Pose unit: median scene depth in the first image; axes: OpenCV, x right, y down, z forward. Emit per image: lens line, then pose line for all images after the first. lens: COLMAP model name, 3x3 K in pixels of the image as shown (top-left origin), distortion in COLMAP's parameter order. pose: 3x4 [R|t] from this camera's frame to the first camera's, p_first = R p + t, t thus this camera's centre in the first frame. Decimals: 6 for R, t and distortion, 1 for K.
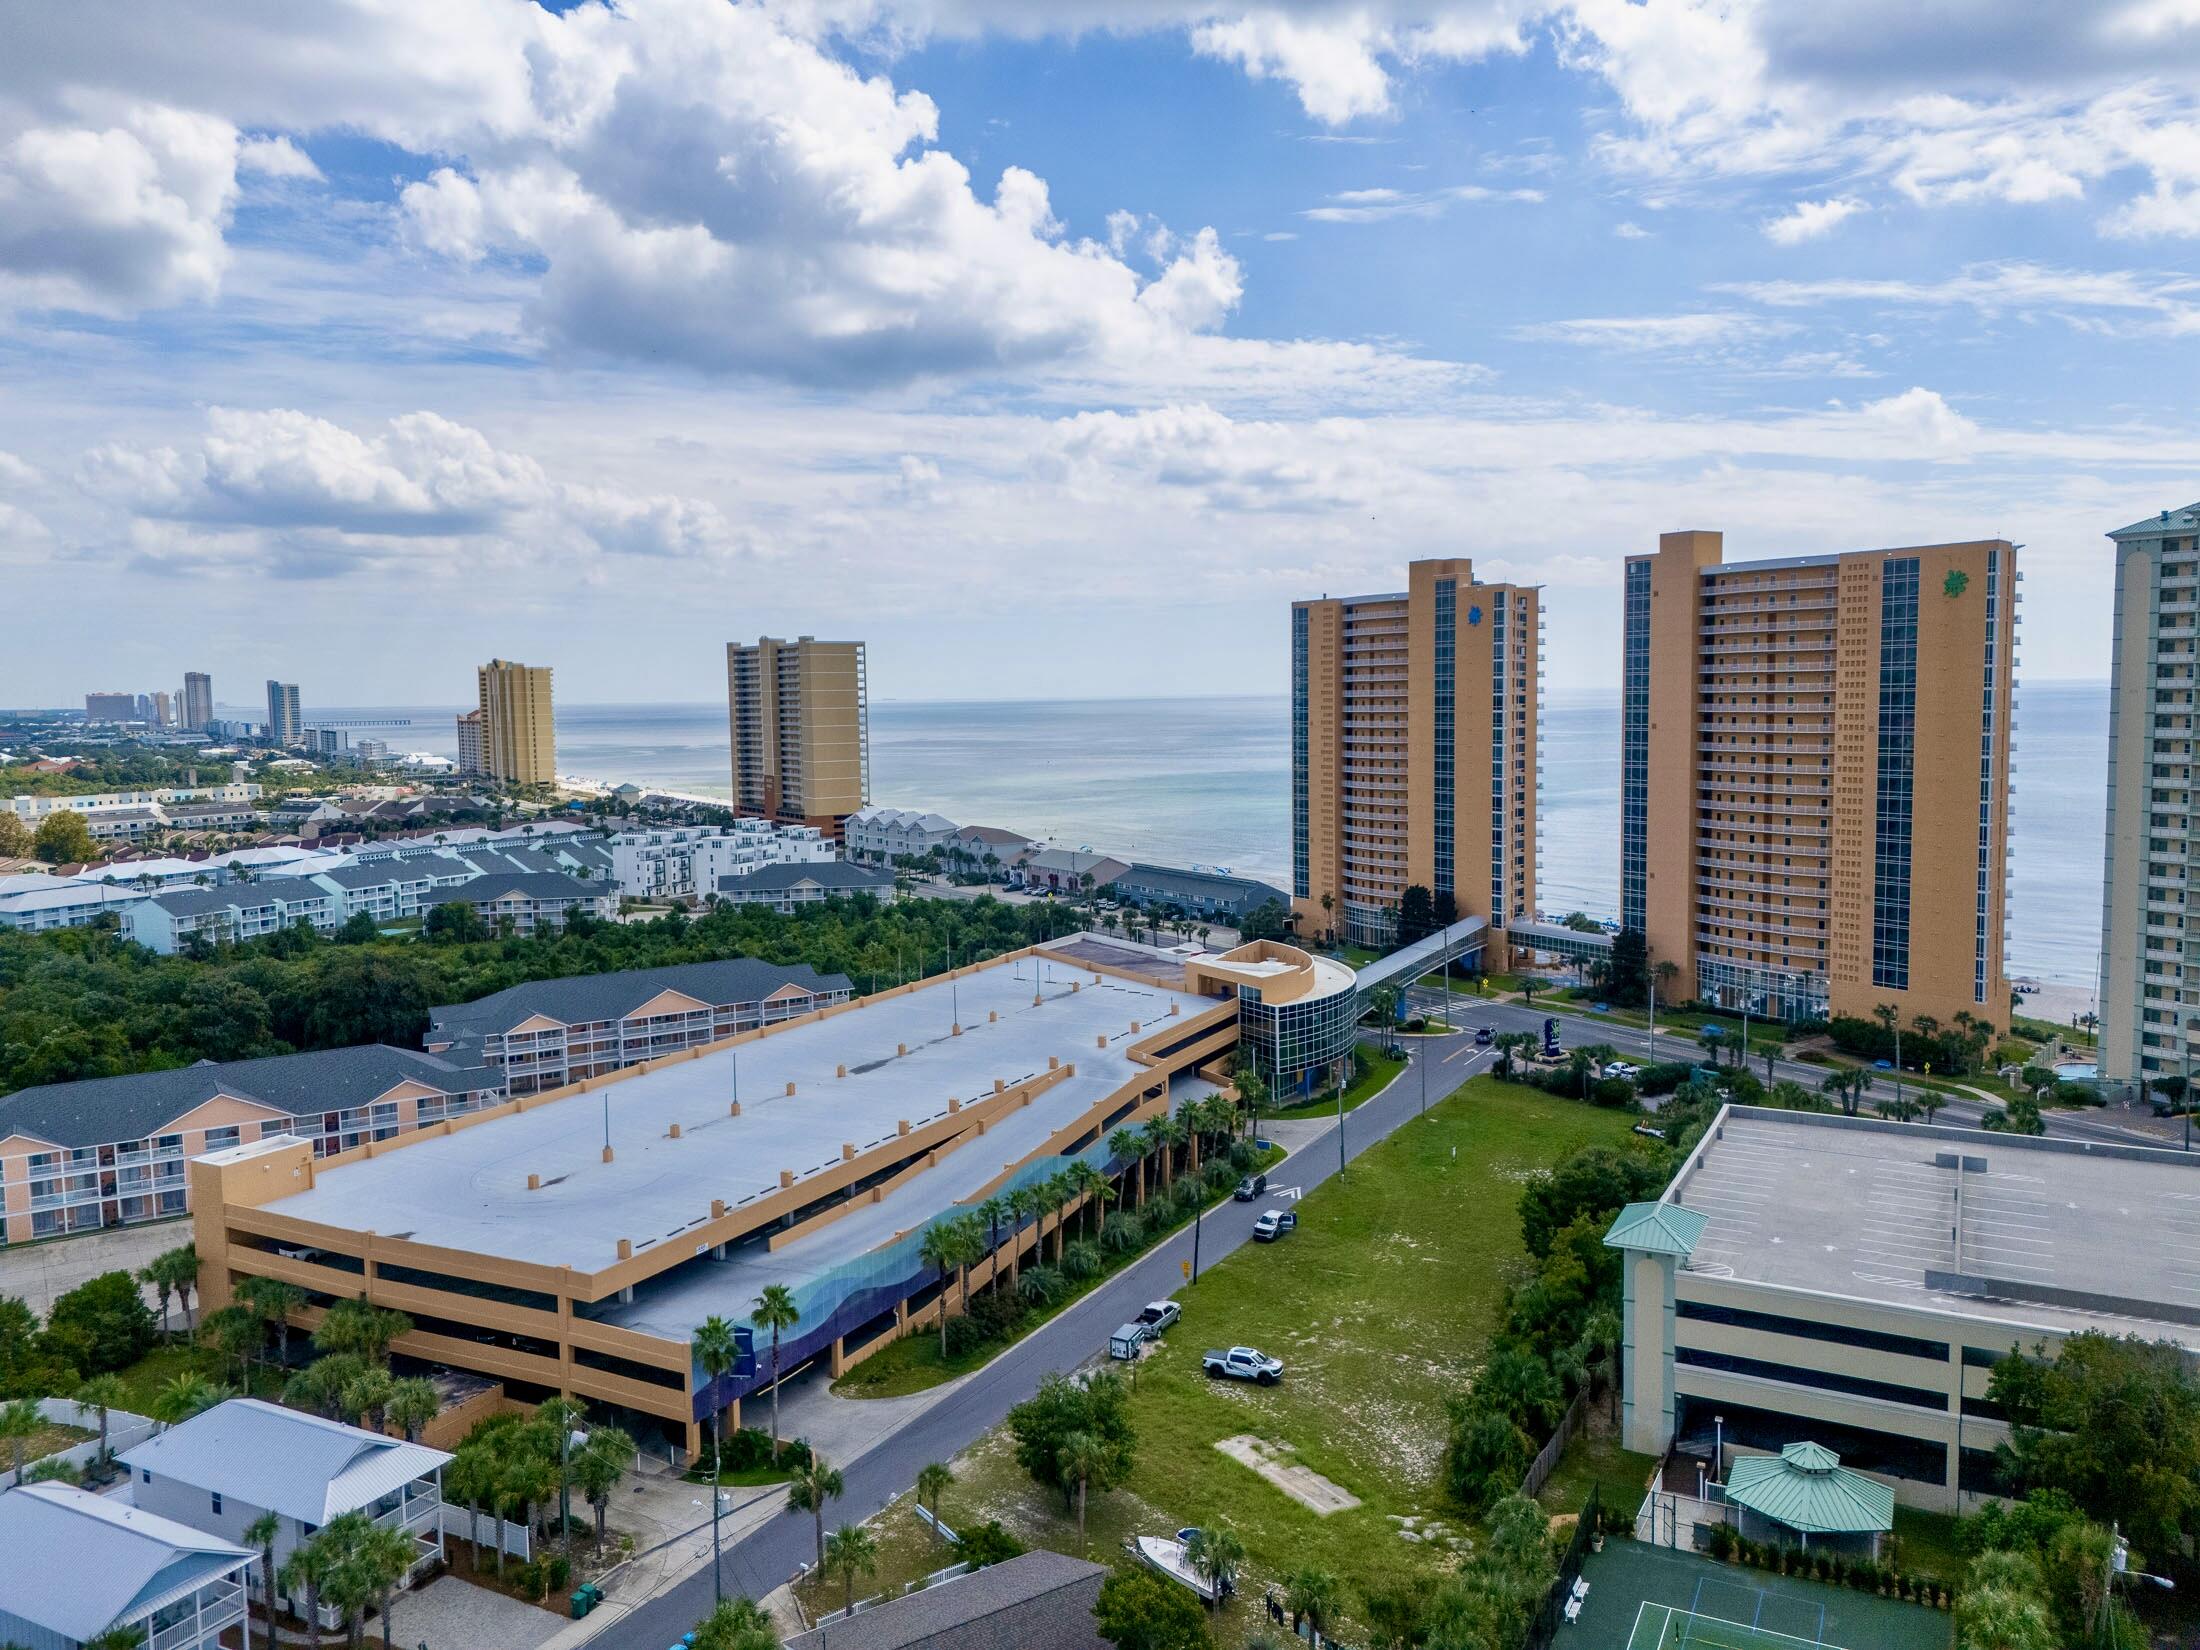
lens RADIAL K [[1589.9, 0, 1100.0], [0, 1589.9, 825.0], [0, 0, 1]] dist [0.079172, -0.077055]
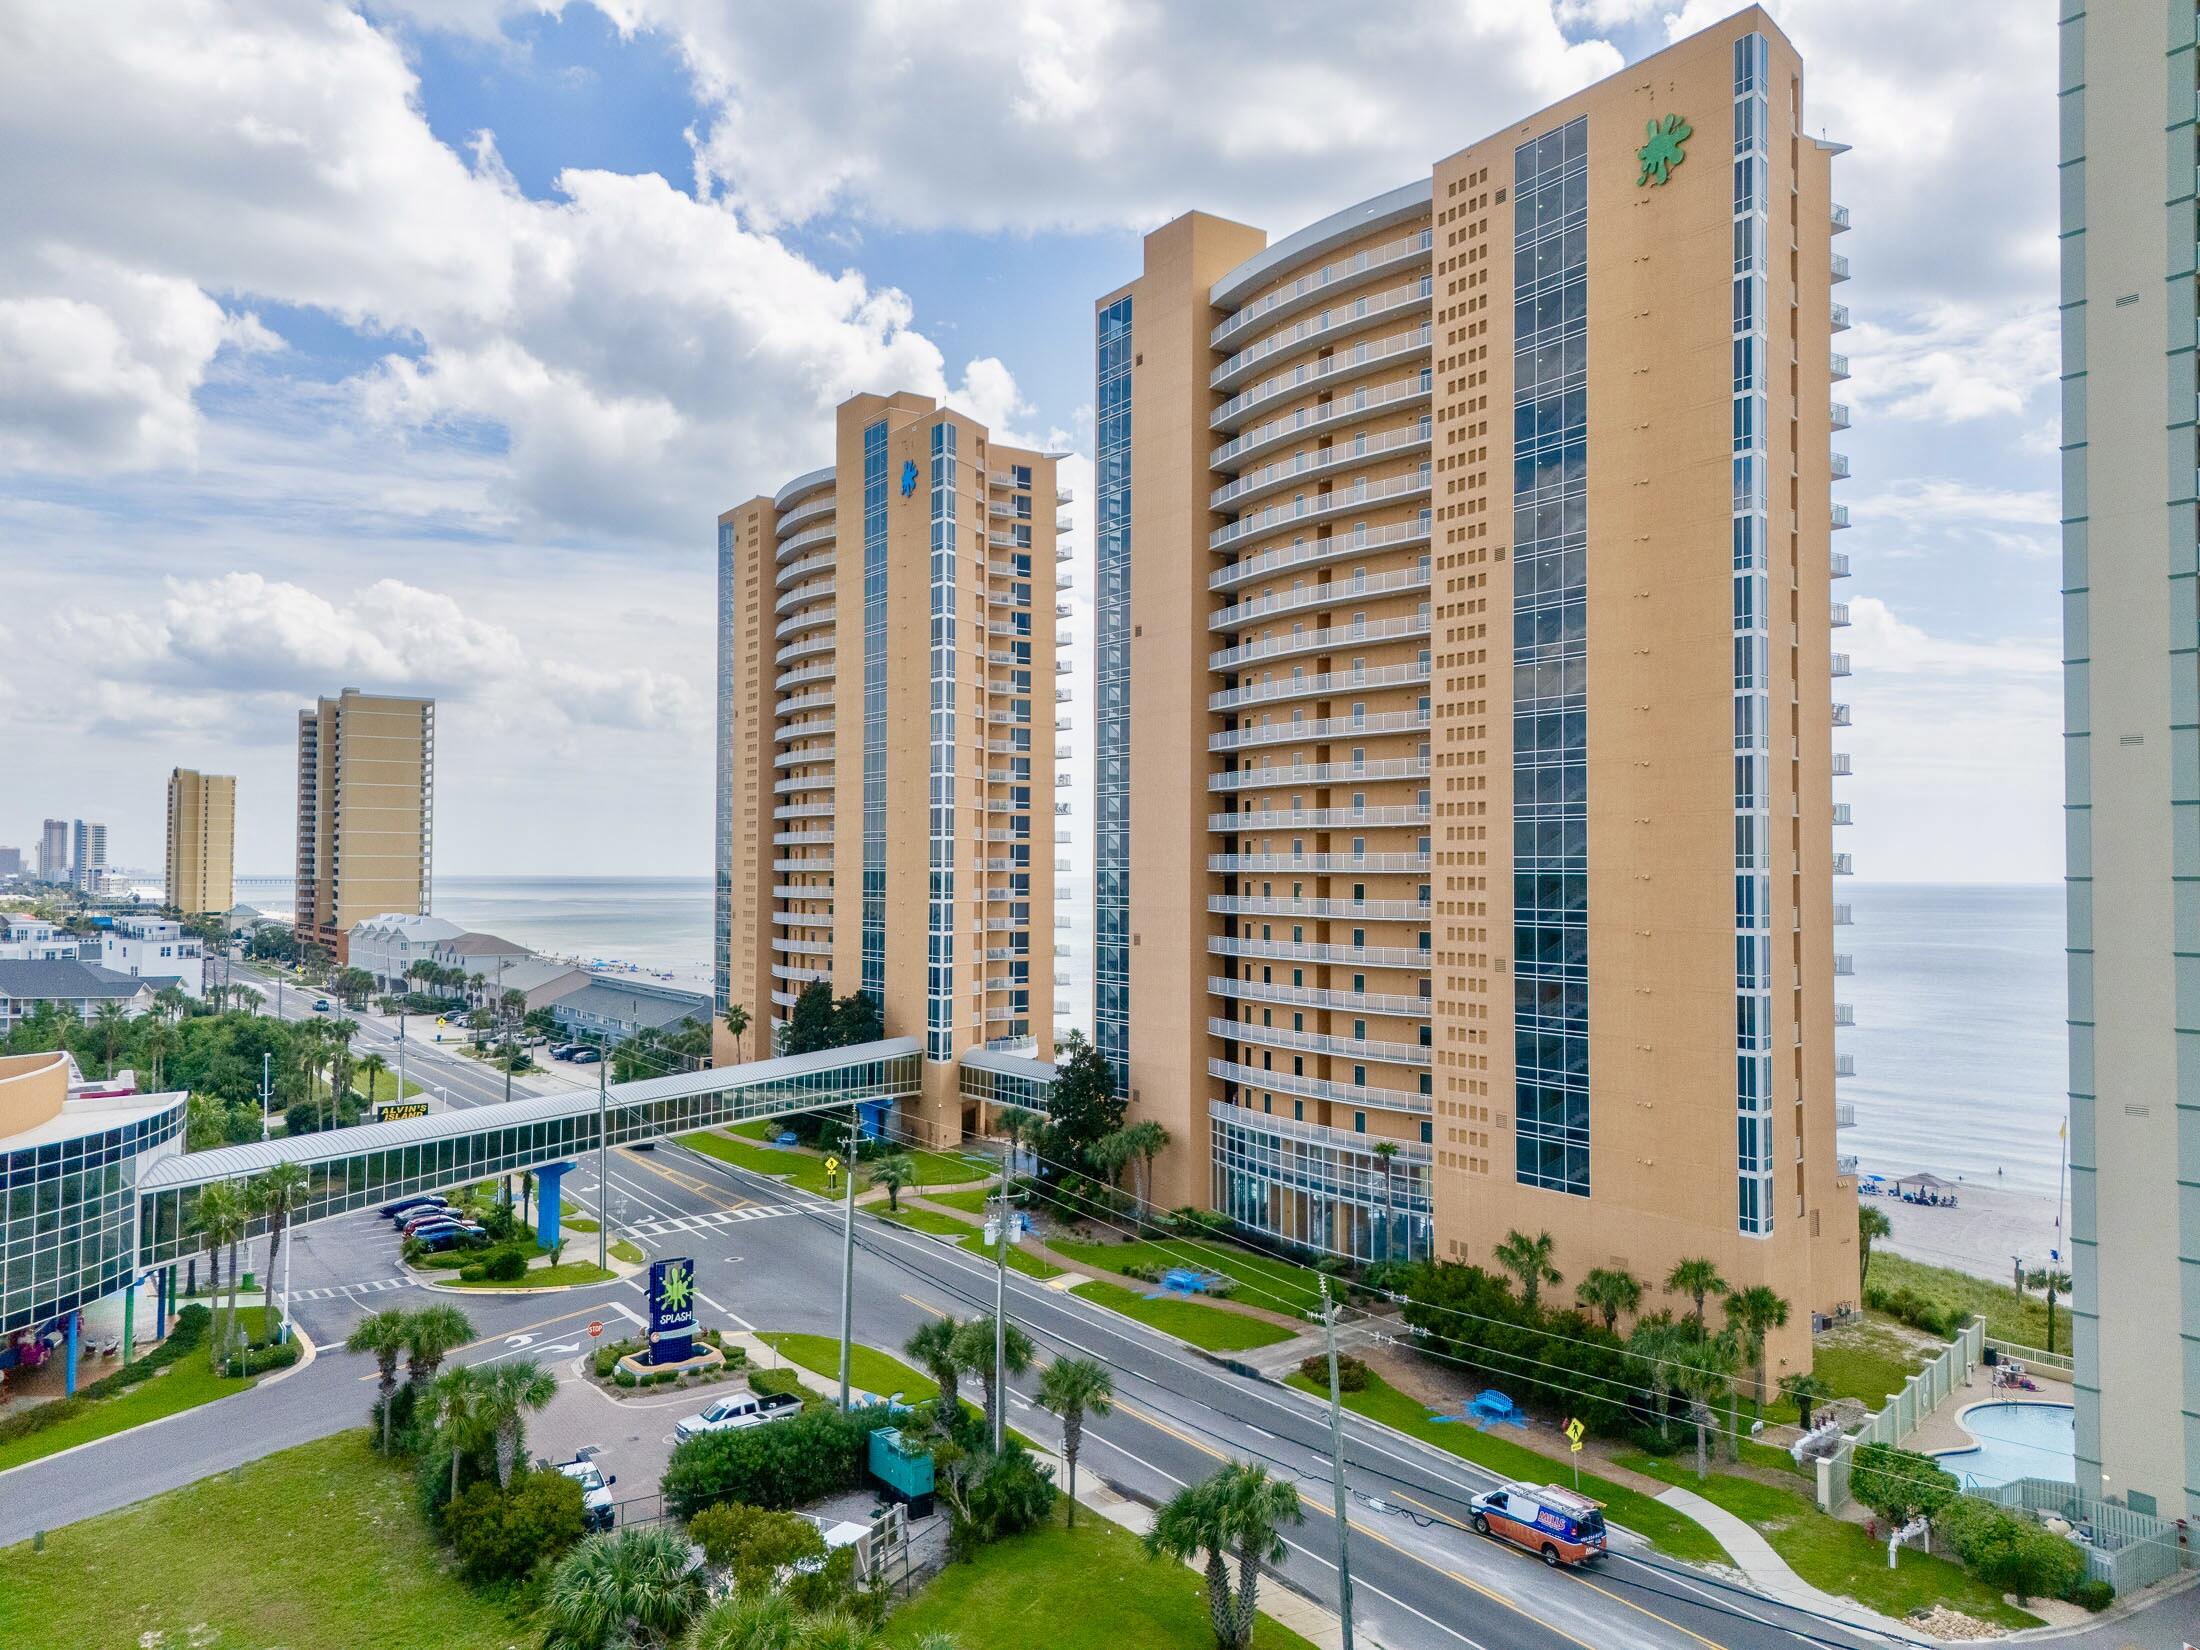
lens RADIAL K [[1589.9, 0, 1100.0], [0, 1589.9, 825.0], [0, 0, 1]] dist [0.079172, -0.077055]
pose [[0.999639, 0.020118, 0.017821, 0.327649], [-0.017964, 0.993351, -0.113714, 0.052097], [-0.019990, 0.113352, 0.993354, 0.530822]]
